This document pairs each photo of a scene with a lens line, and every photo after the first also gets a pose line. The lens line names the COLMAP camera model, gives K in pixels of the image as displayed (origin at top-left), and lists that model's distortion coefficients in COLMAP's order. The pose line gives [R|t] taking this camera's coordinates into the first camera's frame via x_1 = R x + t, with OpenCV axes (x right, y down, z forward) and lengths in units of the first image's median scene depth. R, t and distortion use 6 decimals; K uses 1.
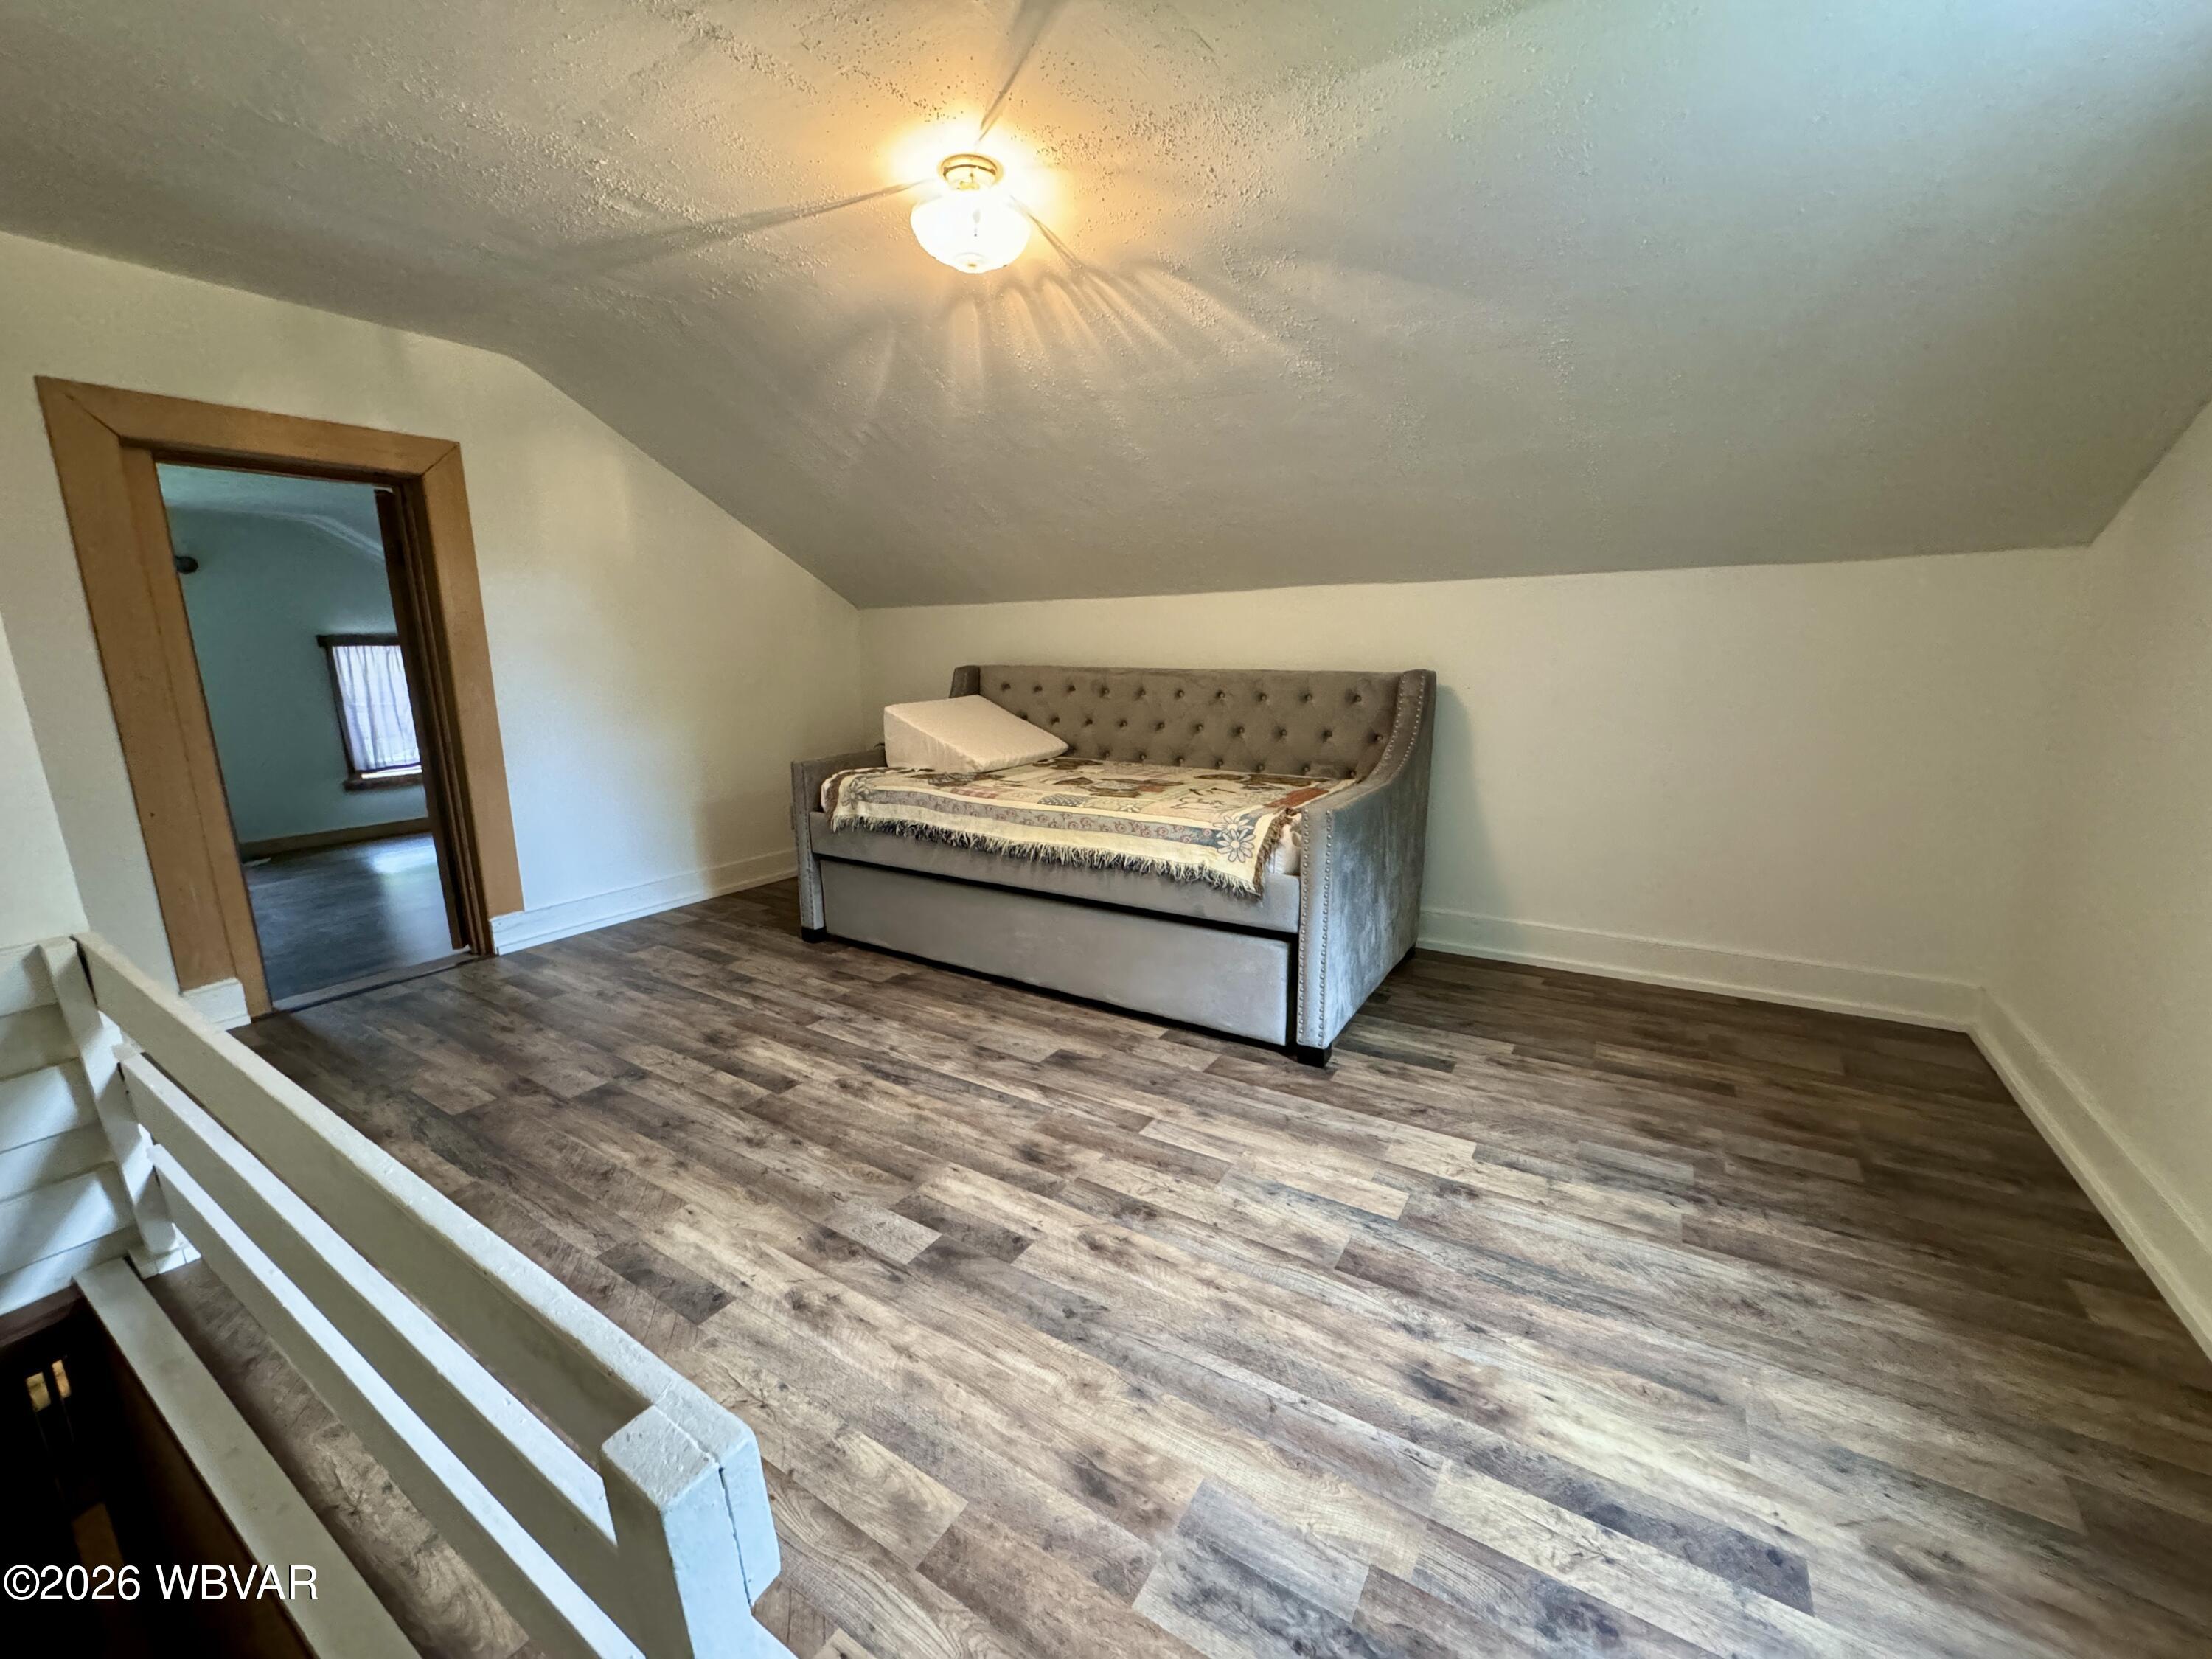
lens RADIAL K [[887.3, 0, 1104.8], [0, 887.3, 818.9], [0, 0, 1]] dist [-0.002244, 0.000405]
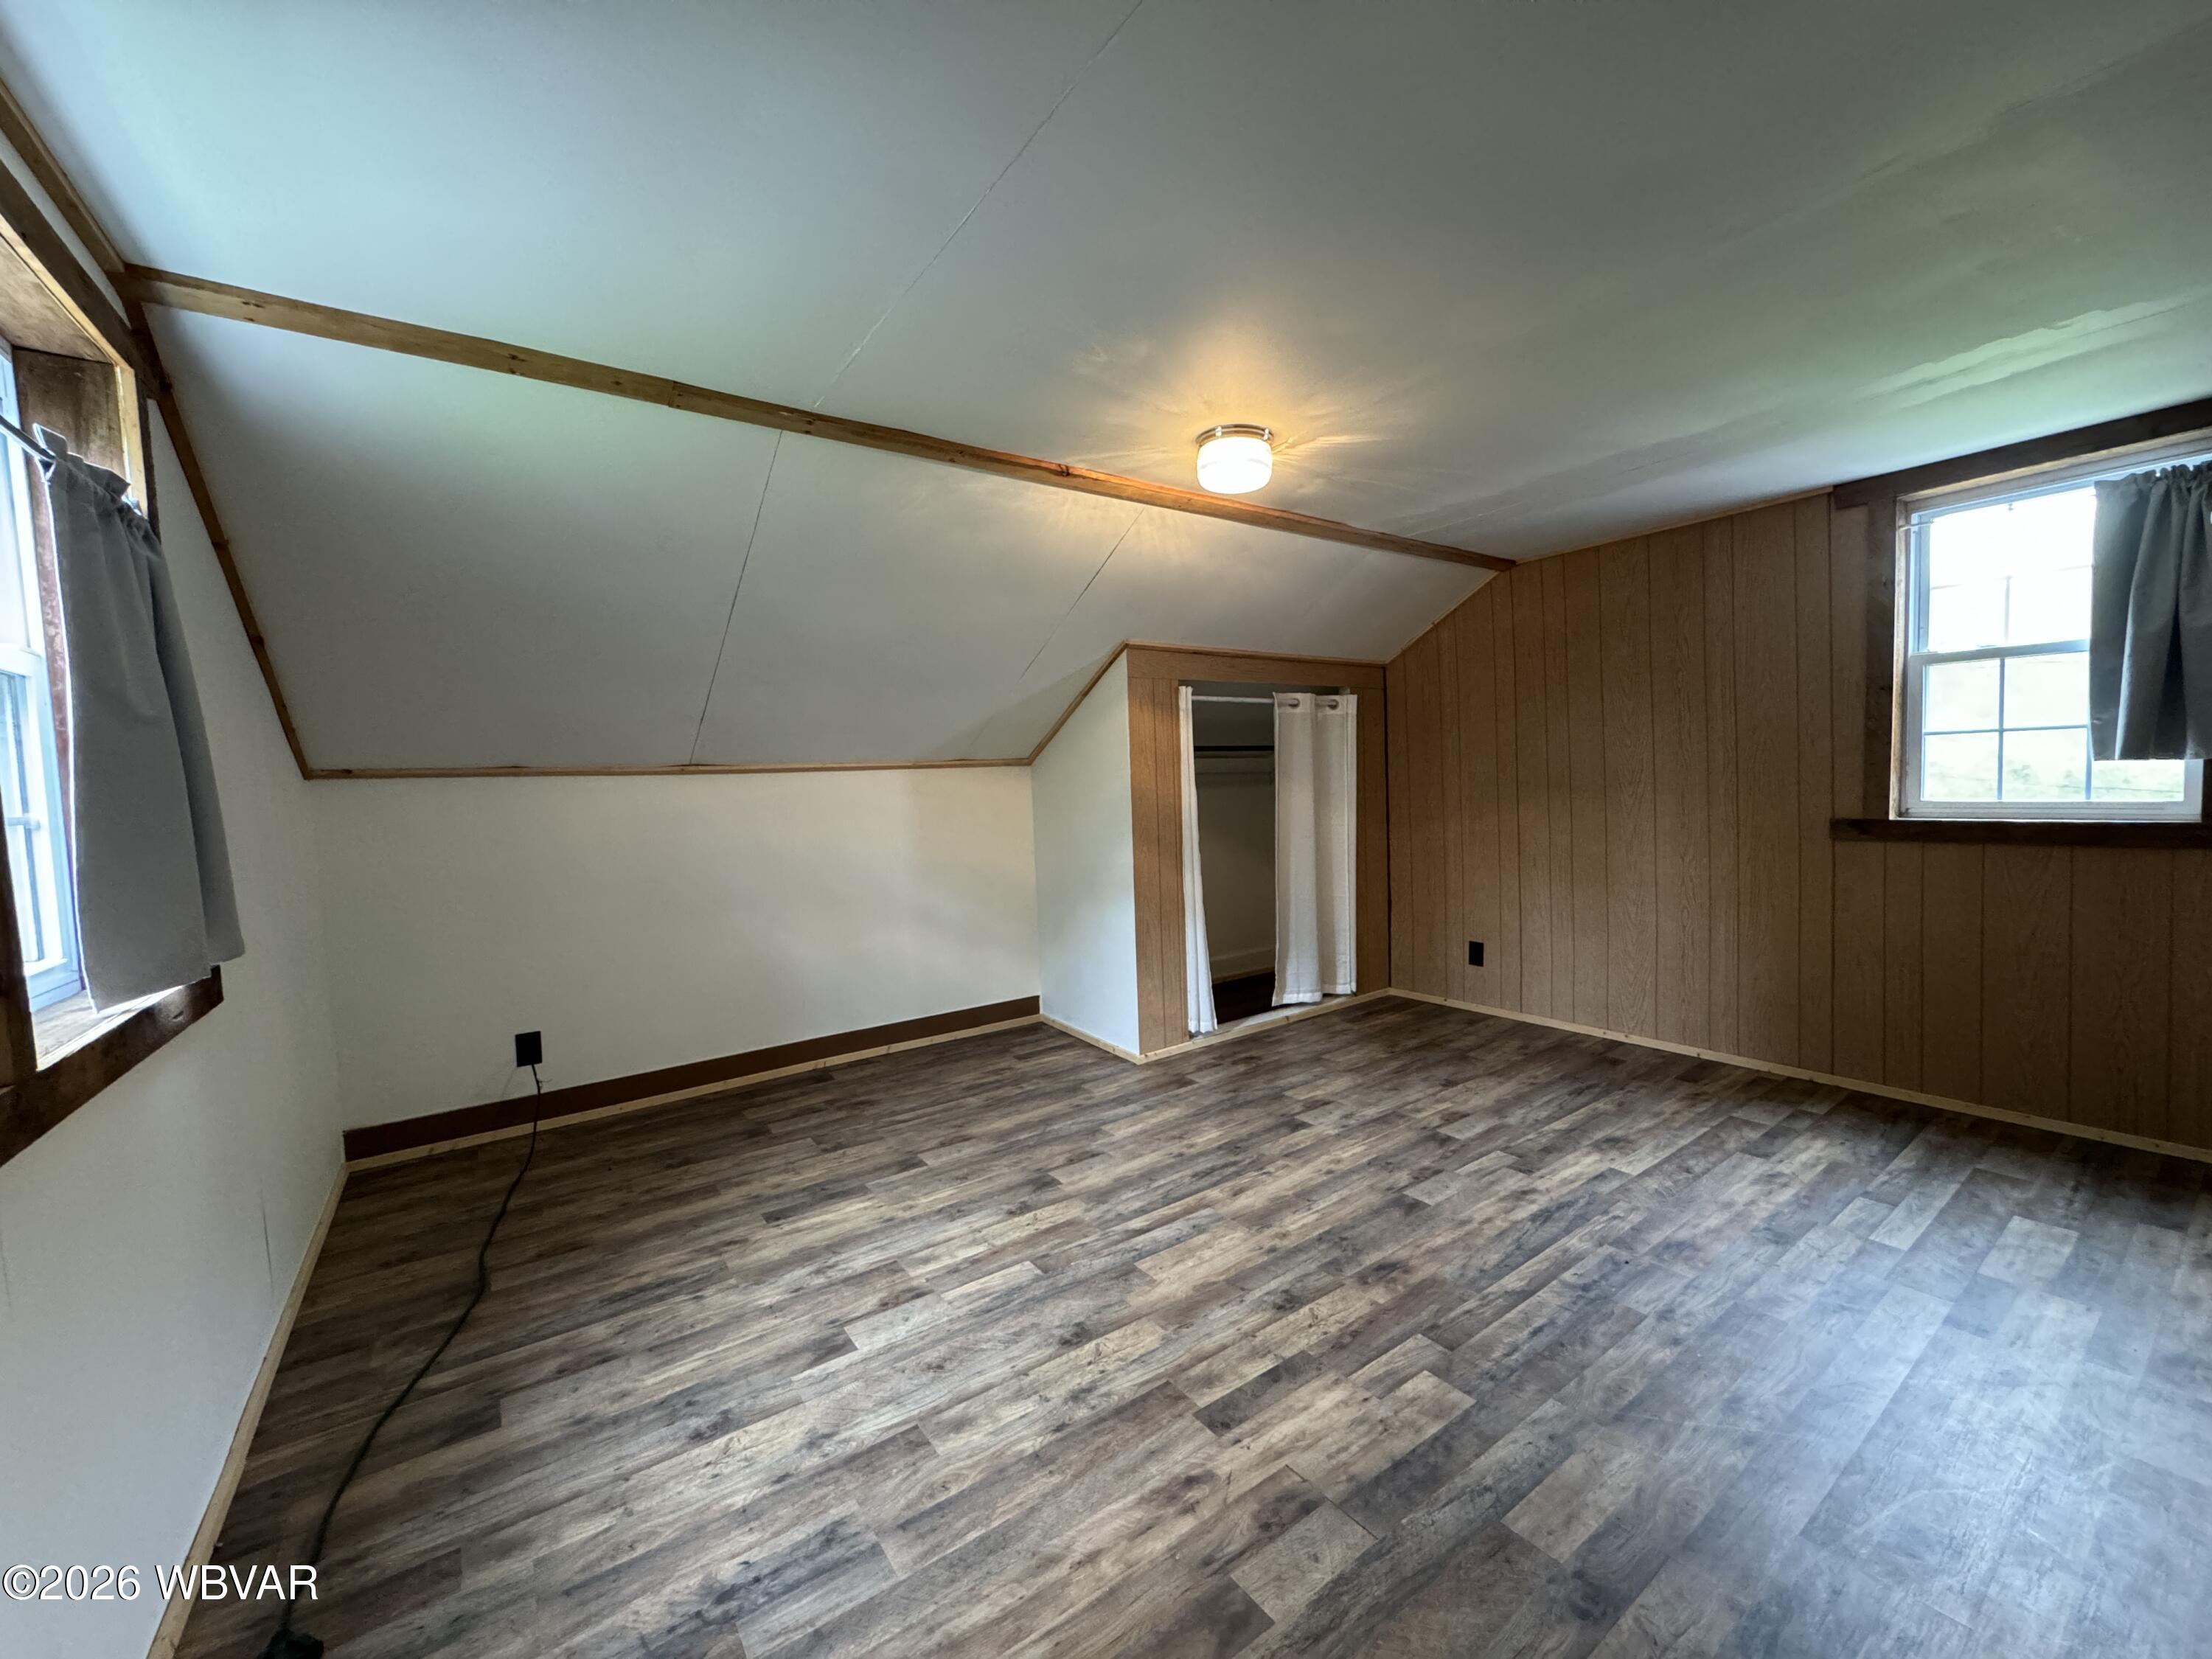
lens RADIAL K [[887.3, 0, 1111.3], [0, 887.3, 834.0], [0, 0, 1]] dist [-0.002244, 0.000405]
pose [[-0.381442, 0.094489, -0.919551, 1.310783], [-0.139271, 0.977533, 0.158219, -0.357839], [0.913841, 0.188418, -0.359712, 1.257493]]
